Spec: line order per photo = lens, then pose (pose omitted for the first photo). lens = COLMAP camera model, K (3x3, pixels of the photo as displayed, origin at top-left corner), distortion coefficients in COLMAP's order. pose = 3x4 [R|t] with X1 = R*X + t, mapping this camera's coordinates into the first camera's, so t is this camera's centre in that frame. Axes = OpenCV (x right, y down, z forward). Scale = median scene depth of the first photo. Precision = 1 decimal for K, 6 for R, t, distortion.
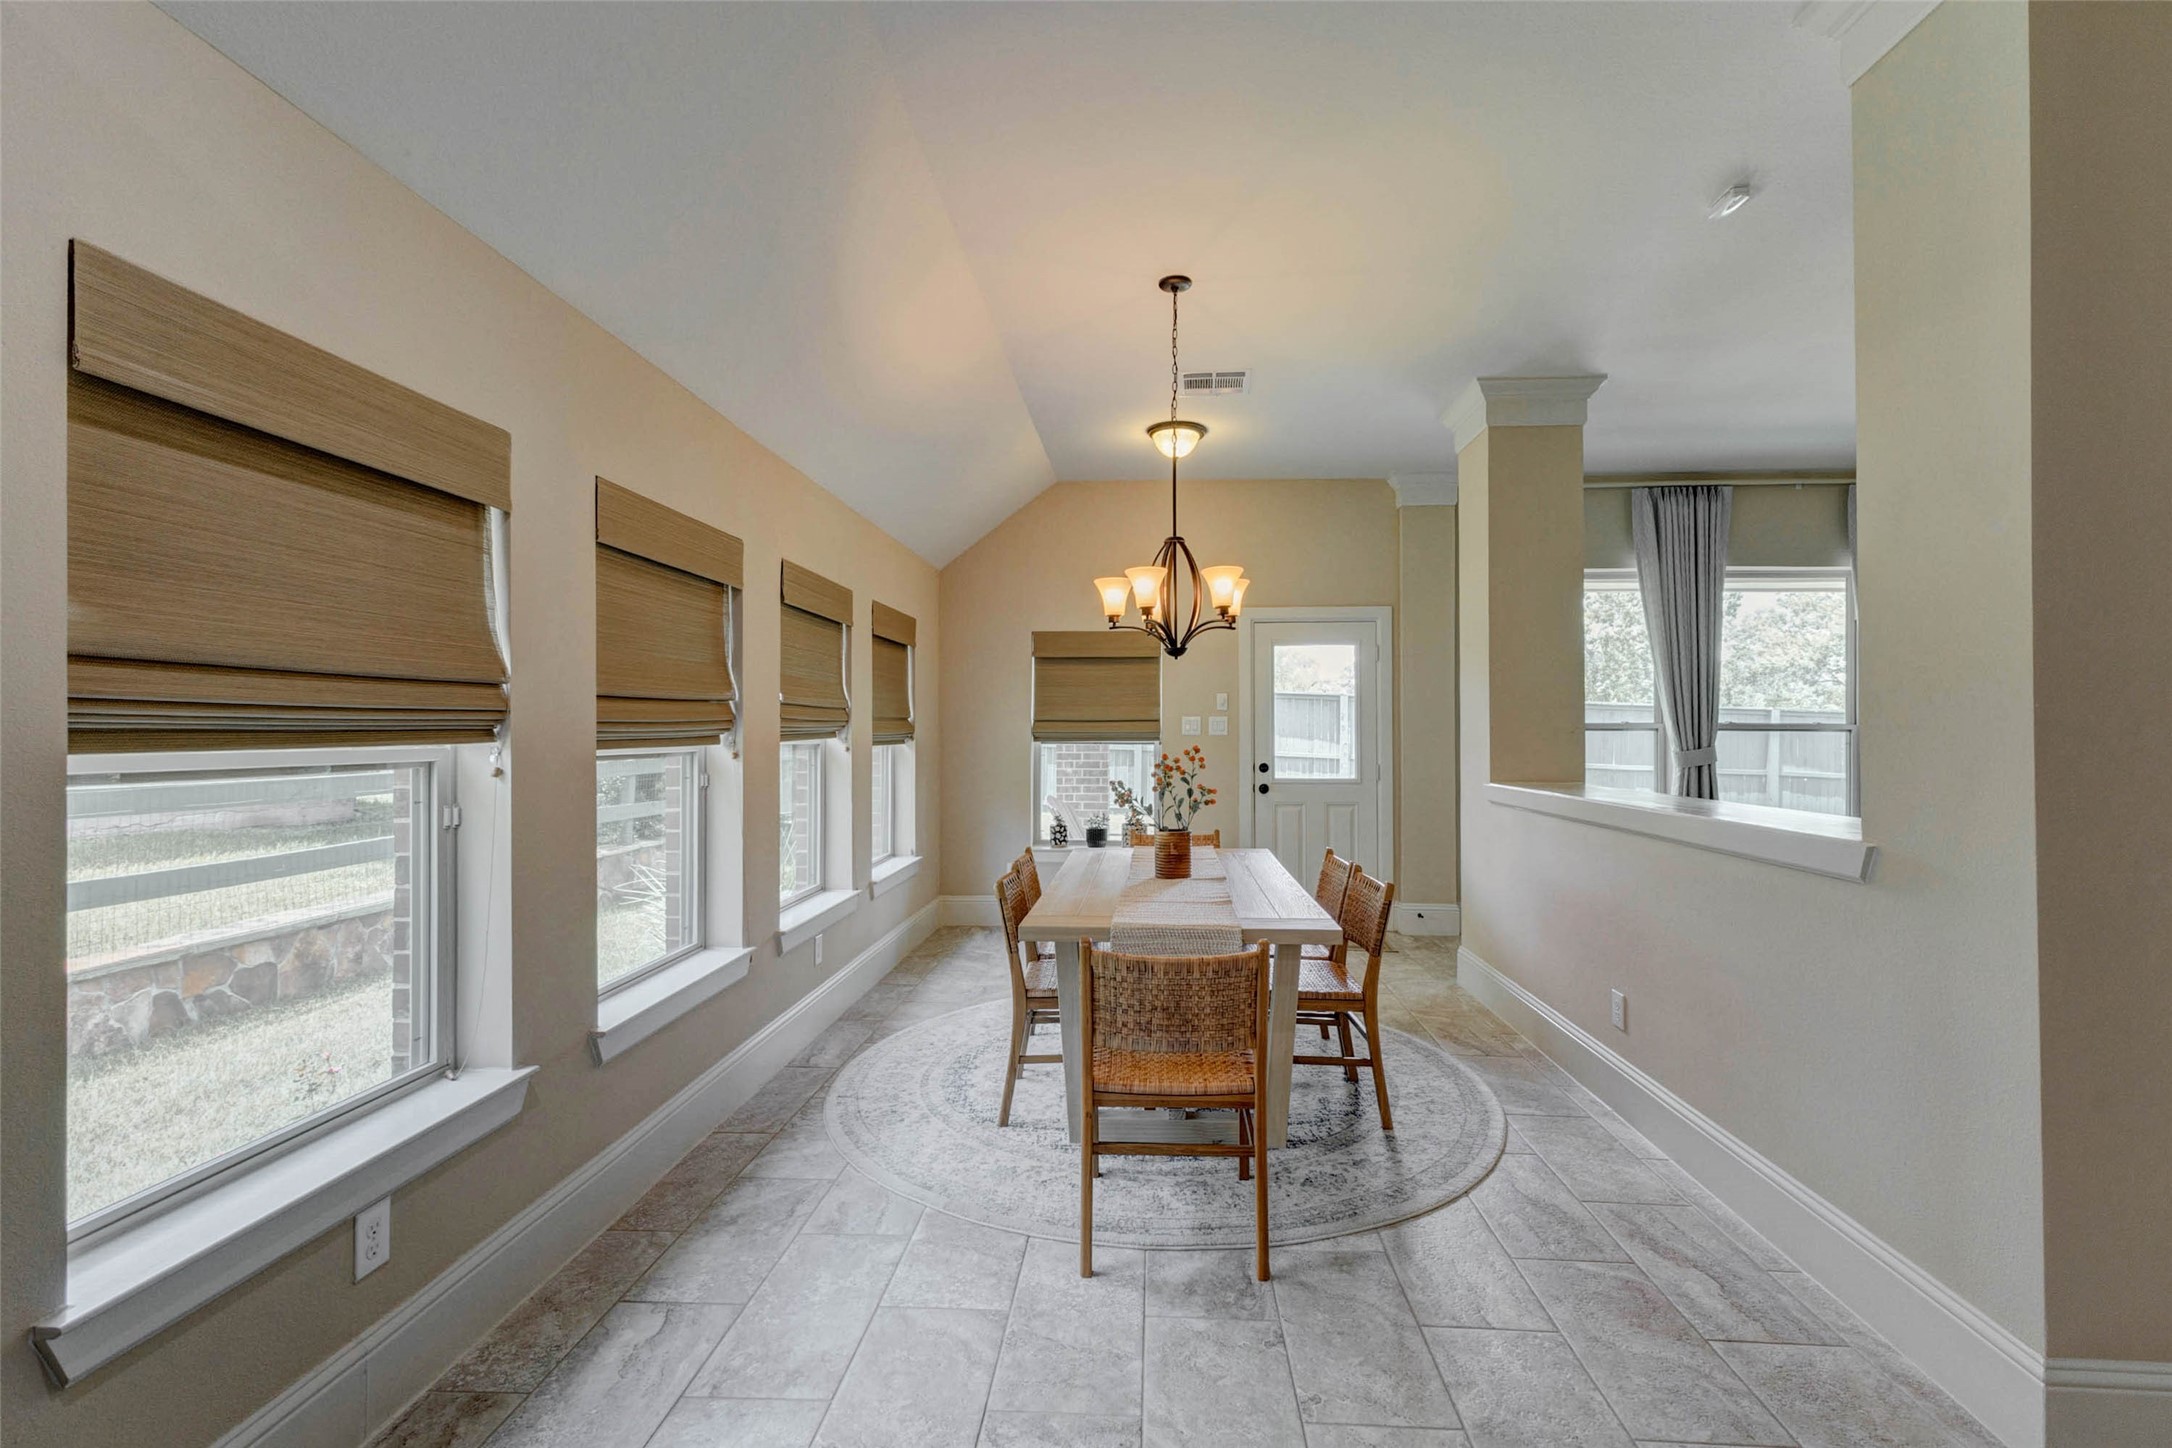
lens RADIAL K [[937.1, 0, 1086.0], [0, 937.1, 724.0], [0, 0, 1]] dist [0.001967, 0.000104]
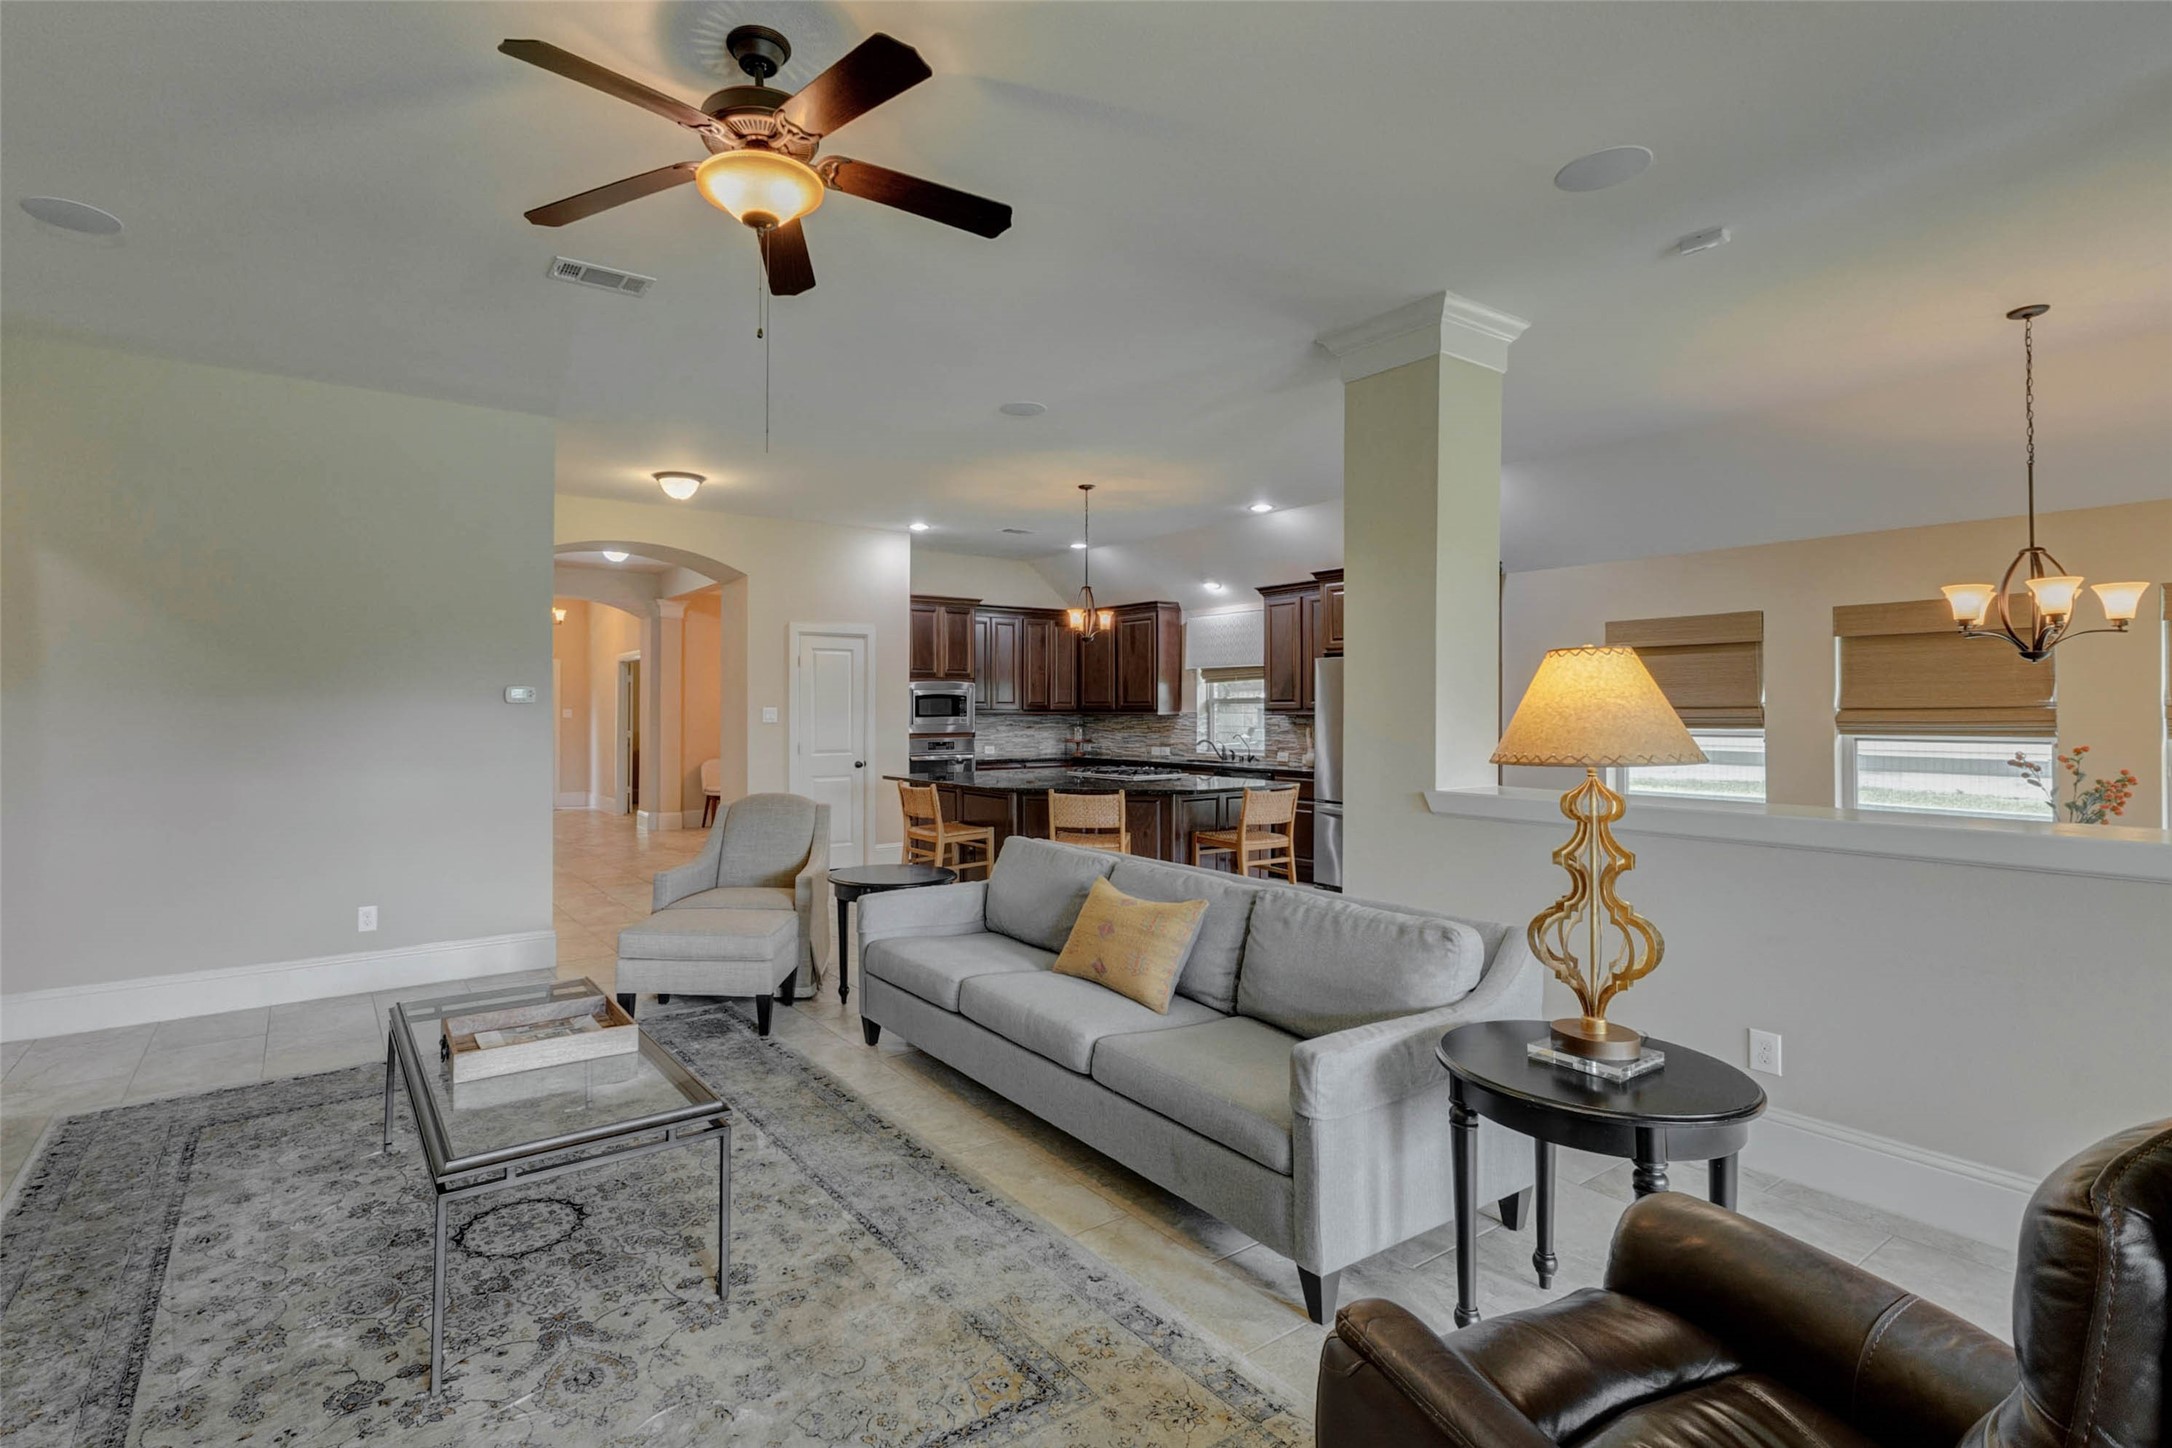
lens RADIAL K [[1006.4, 0, 1017.5], [0, 1006.4, 698.1], [0, 0, 1]] dist [0.001919, 0.000244]
pose [[-0.775157, -0.014272, -0.631607, 1.639632], [-0.000669, 0.999763, -0.021770, -0.000669], [0.631768, -0.016452, -0.774983, 1.129183]]
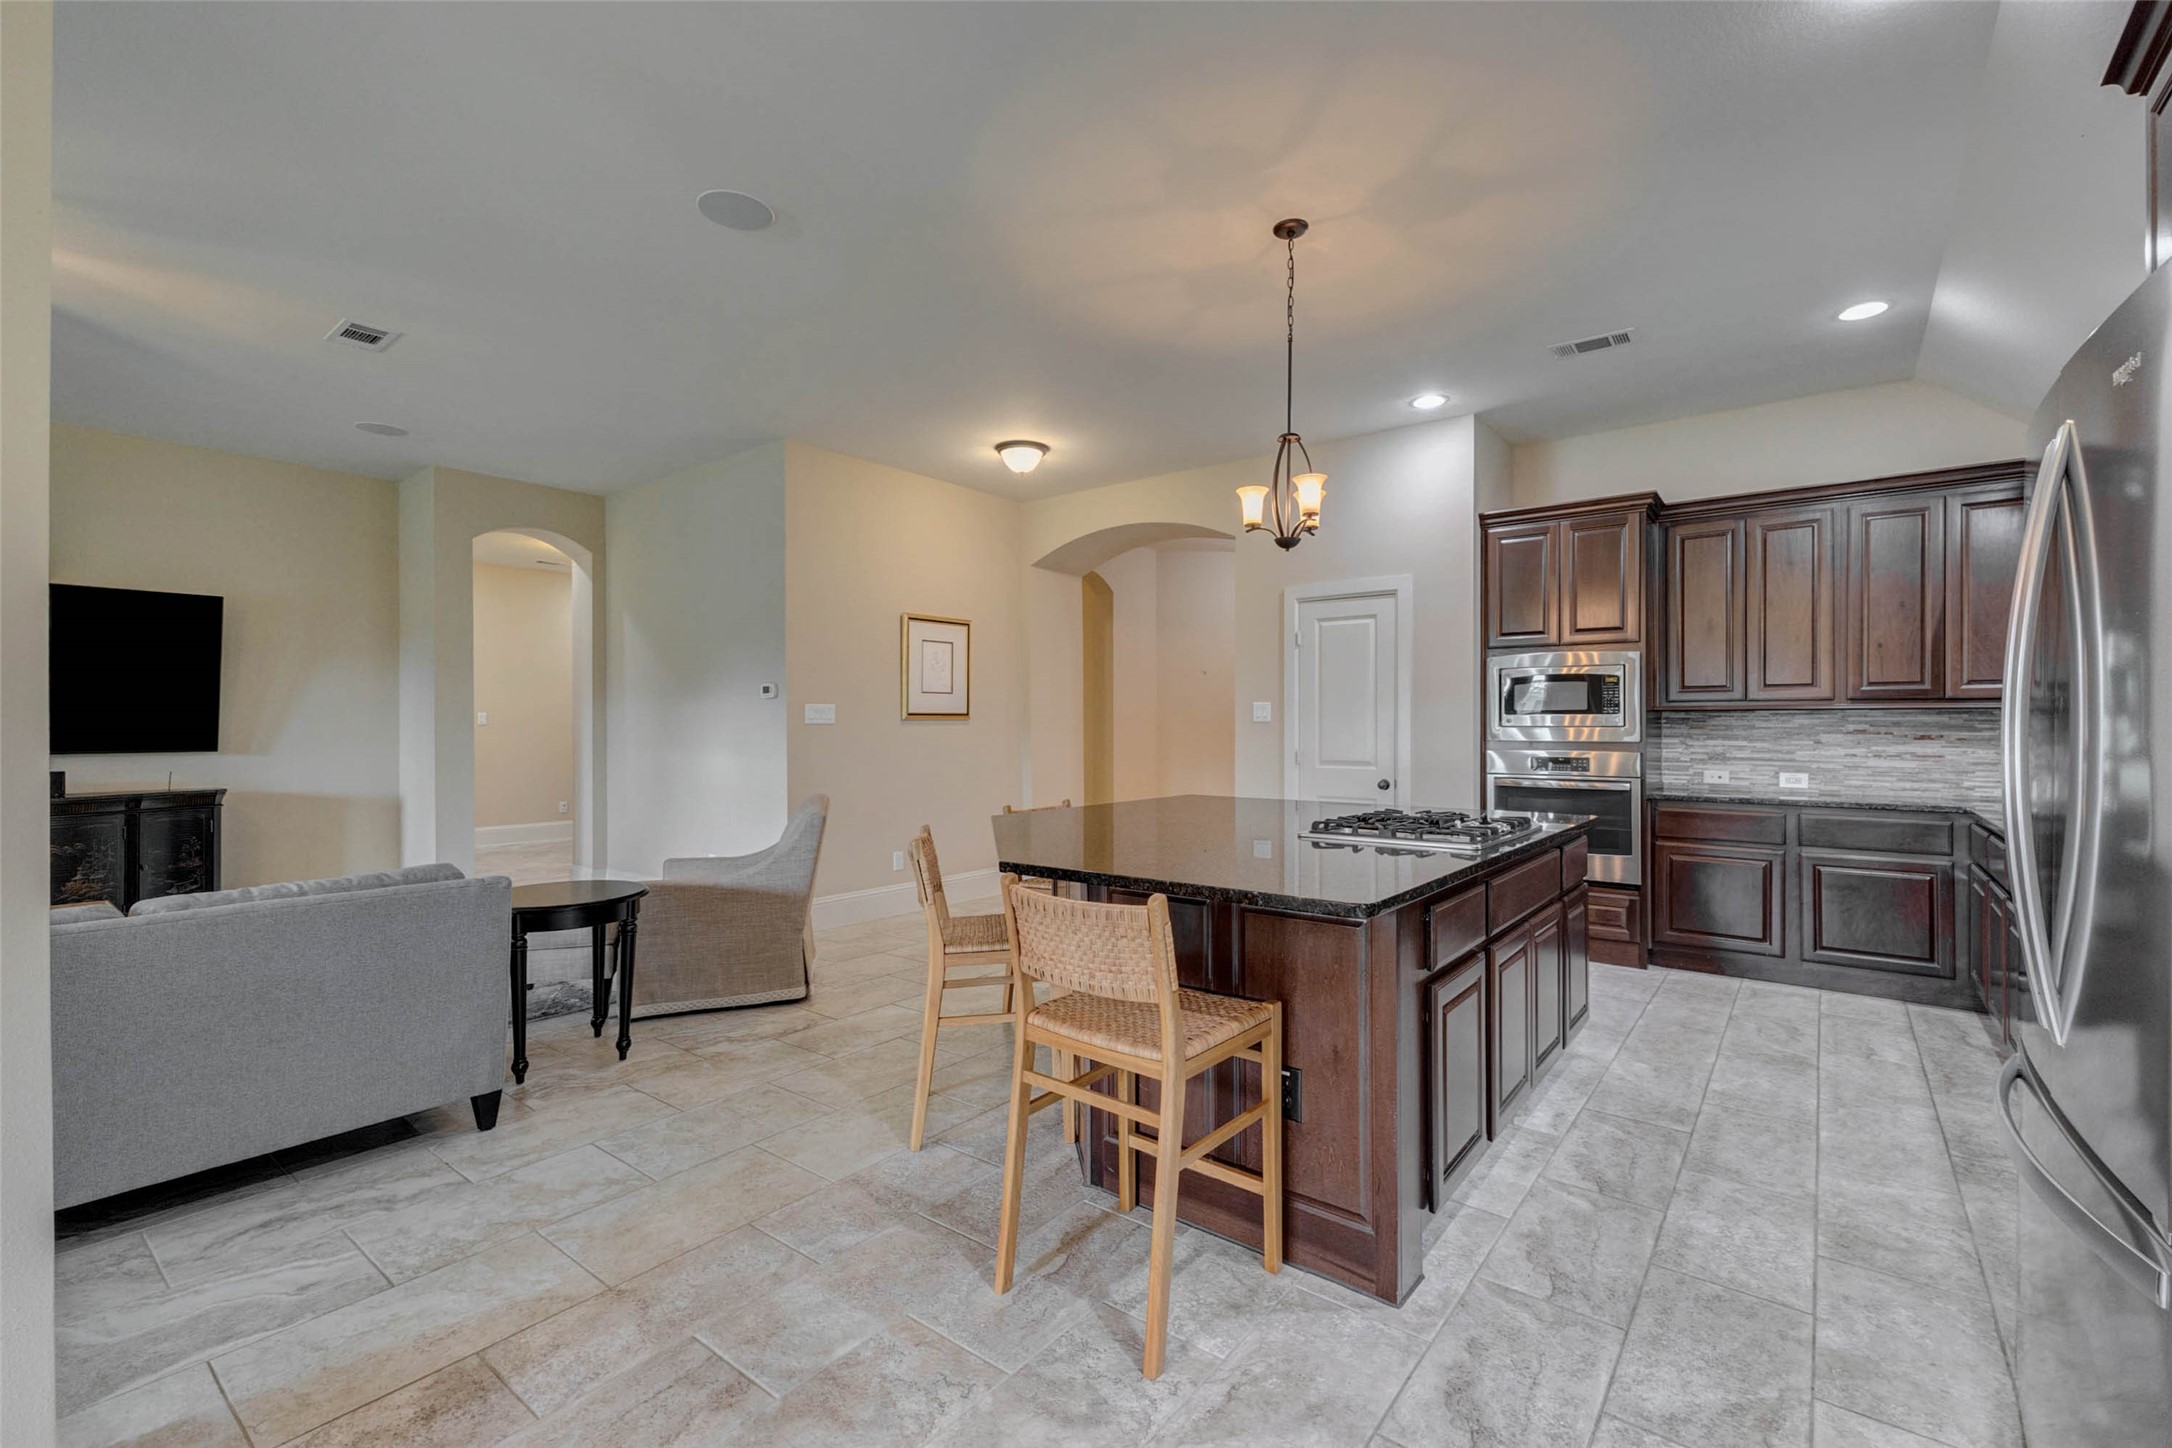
lens RADIAL K [[937.1, 0, 1086.0], [0, 937.1, 724.0], [0, 0, 1]] dist [0.001967, 0.000104]
pose [[-0.832527, -0.008168, 0.553924, -0.052135], [-0.011227, 0.999935, -0.002129, 0.017663], [-0.553871, -0.007991, -0.832564, 0.535241]]
